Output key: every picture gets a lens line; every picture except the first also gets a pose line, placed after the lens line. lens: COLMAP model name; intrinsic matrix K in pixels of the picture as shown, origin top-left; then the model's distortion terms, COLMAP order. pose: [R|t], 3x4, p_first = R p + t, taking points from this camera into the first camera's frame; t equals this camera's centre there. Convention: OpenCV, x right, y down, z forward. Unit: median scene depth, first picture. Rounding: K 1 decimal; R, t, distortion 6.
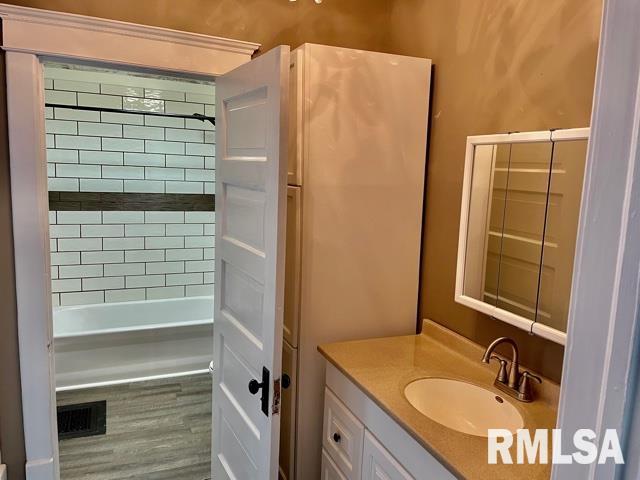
lens RADIAL K [[488.3, 0, 320.4], [0, 488.3, 234.8], [0, 0, 1]] dist [0.045074, -0.001630]
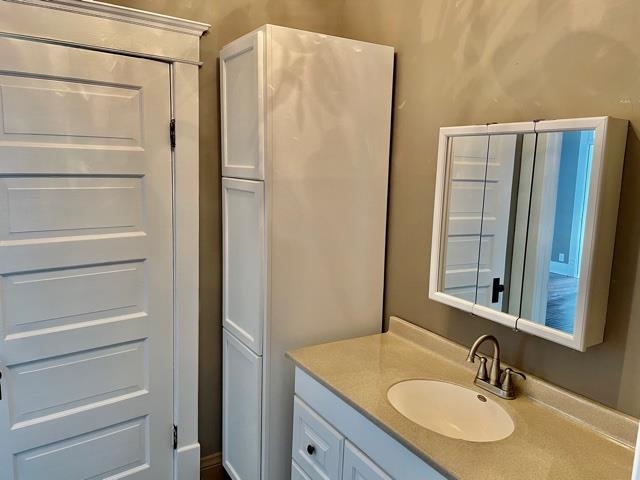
lens RADIAL K [[488.3, 0, 320.4], [0, 488.3, 234.8], [0, 0, 1]] dist [0.045074, -0.001630]
pose [[0.988874, -0.025507, 0.146555, -0.076241], [0.023575, 0.999611, 0.014907, -0.009619], [-0.146878, -0.011286, 0.989090, 0.076059]]
